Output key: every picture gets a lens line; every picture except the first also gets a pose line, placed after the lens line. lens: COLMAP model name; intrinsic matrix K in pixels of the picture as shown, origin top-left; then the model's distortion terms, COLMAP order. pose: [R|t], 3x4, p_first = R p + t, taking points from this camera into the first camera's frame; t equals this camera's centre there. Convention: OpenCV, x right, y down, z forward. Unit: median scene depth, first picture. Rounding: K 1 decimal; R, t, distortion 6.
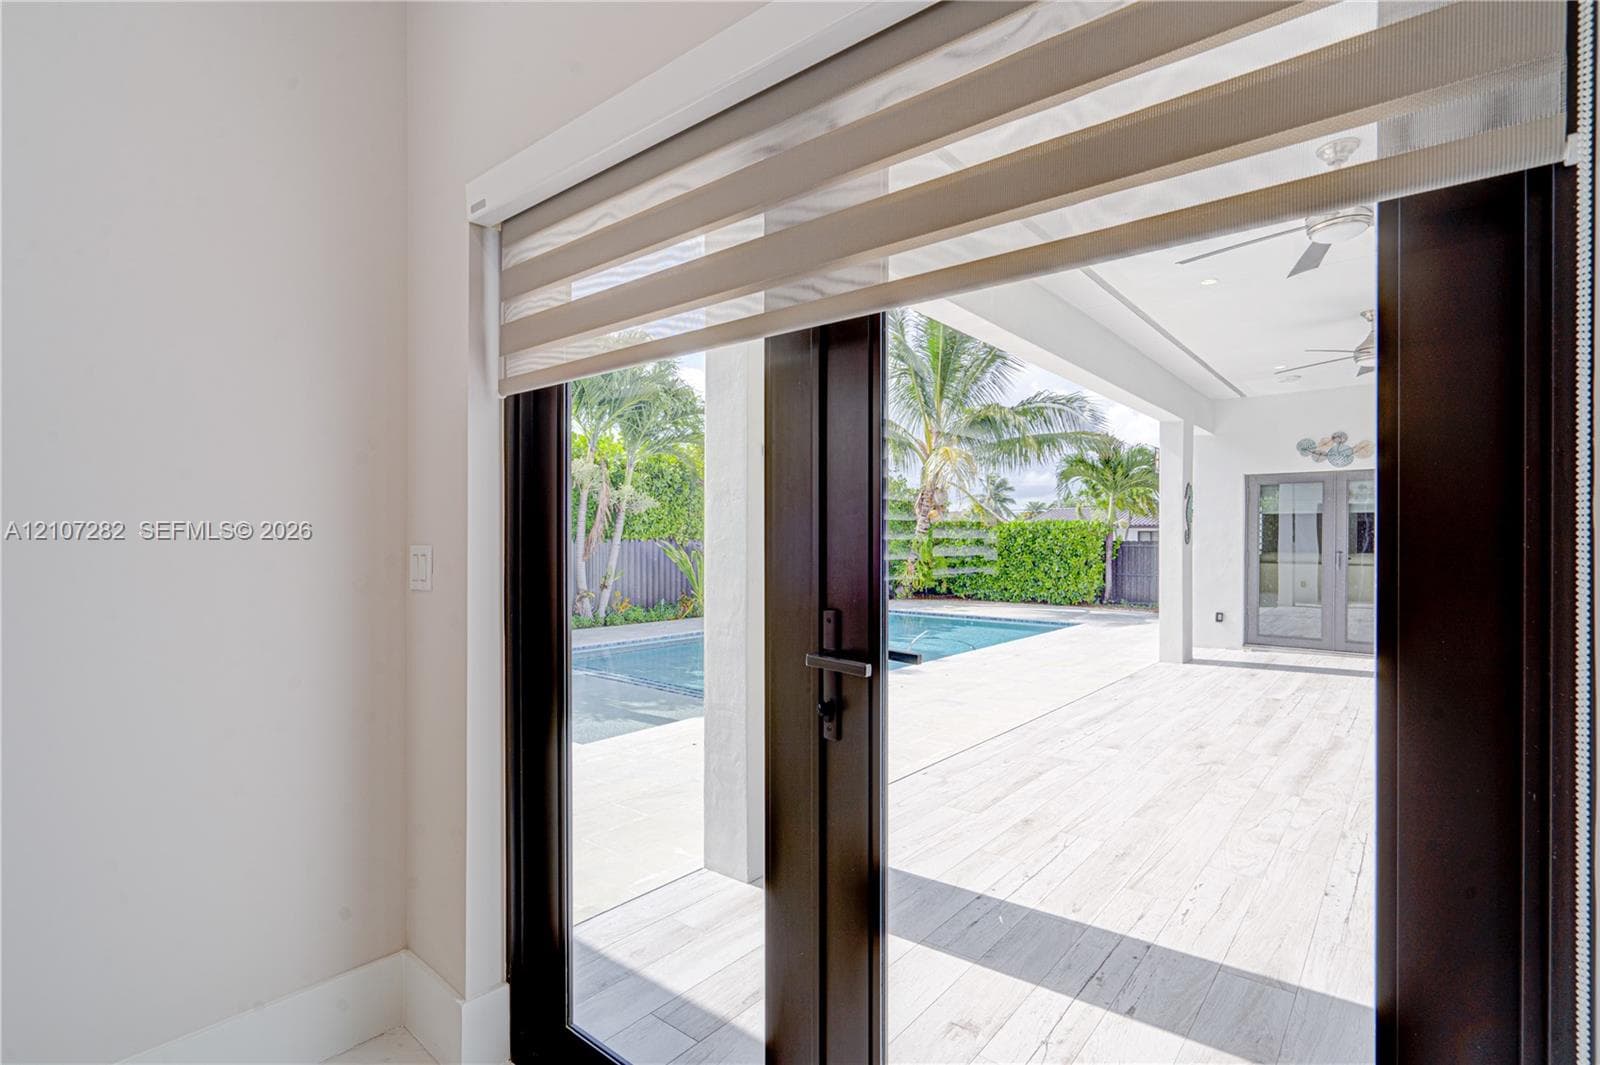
lens RADIAL K [[735.7, 0, 797.2], [0, 735.7, 539.3], [0, 0, 1]] dist [-0.001455, -0.000266]
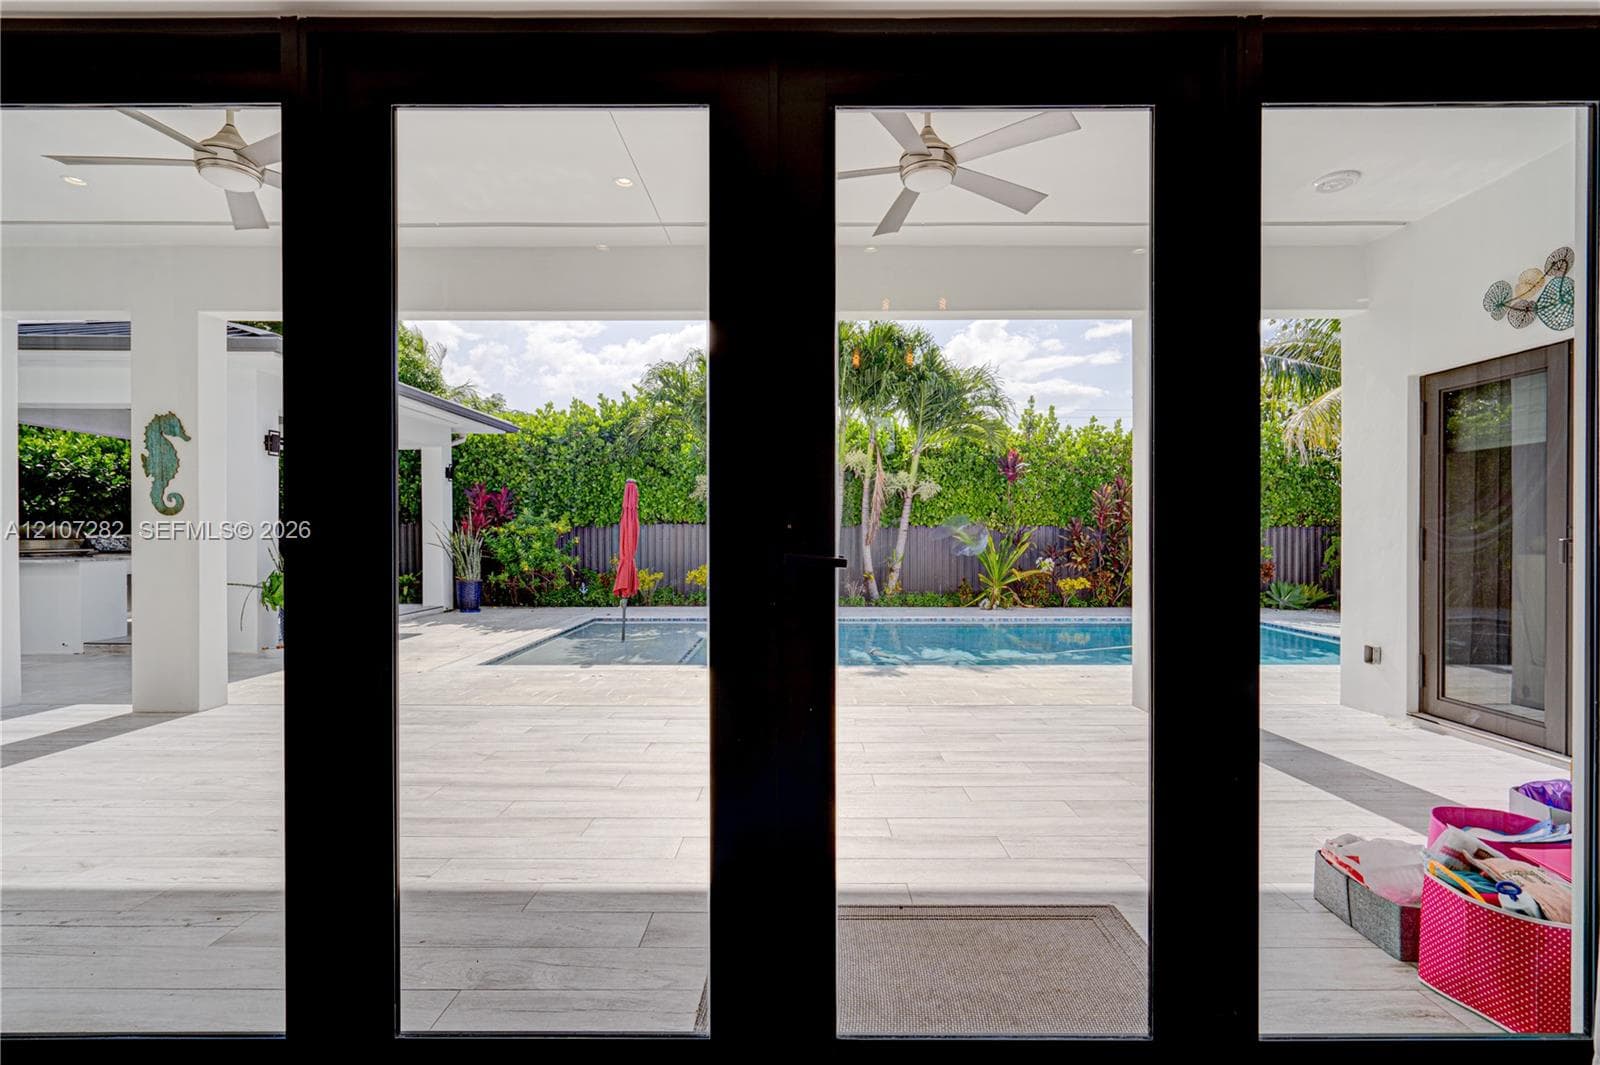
lens RADIAL K [[735.7, 0, 798.5], [0, 735.7, 533.8], [0, 0, 1]] dist [-0.001455, -0.000266]
pose [[0.643155, -0.000554, -0.765736, 0.712582], [0.001207, 0.999999, 0.000290, 0.018750], [0.765735, -0.001110, 0.643155, 0.347225]]
